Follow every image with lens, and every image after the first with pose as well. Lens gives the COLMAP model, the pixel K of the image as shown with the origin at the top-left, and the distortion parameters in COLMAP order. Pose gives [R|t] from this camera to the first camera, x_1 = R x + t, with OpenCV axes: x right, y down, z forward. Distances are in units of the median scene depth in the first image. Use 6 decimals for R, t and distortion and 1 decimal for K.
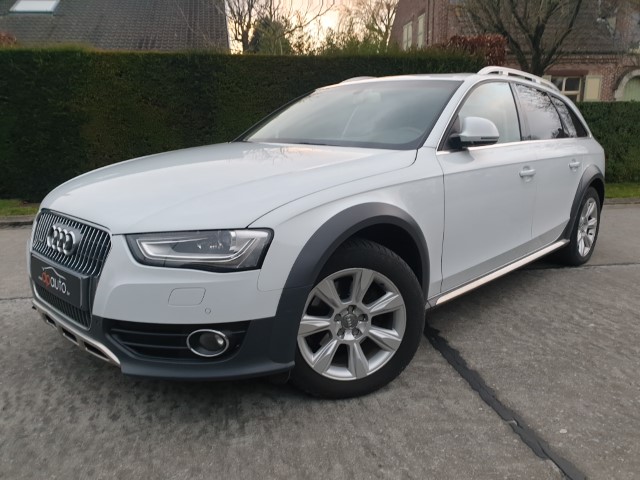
lens RADIAL K [[481.0, 0, 320.0], [0, 481.0, 240.0], [0, 0, 1]] dist [0.010509, 0.007725]
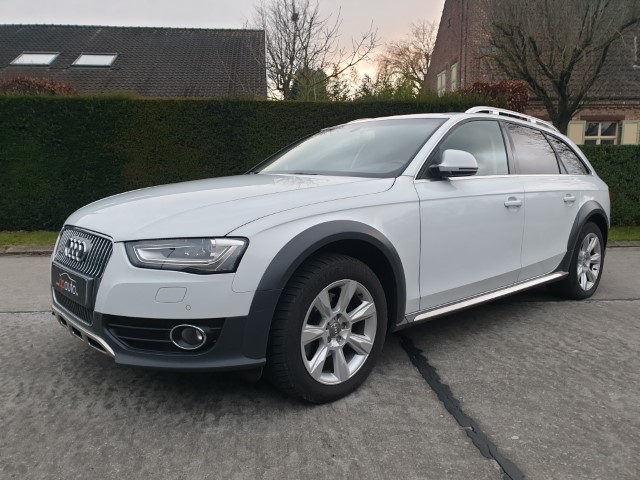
lens RADIAL K [[485.3, 0, 317.3], [0, 485.3, 240.1], [0, 0, 1]] dist [0.011570, 0.004025]
pose [[0.995839, 0.019061, -0.089110, 0.118795], [-0.027304, 0.995364, -0.092224, 0.057453], [0.086939, 0.094273, 0.991743, -0.093010]]
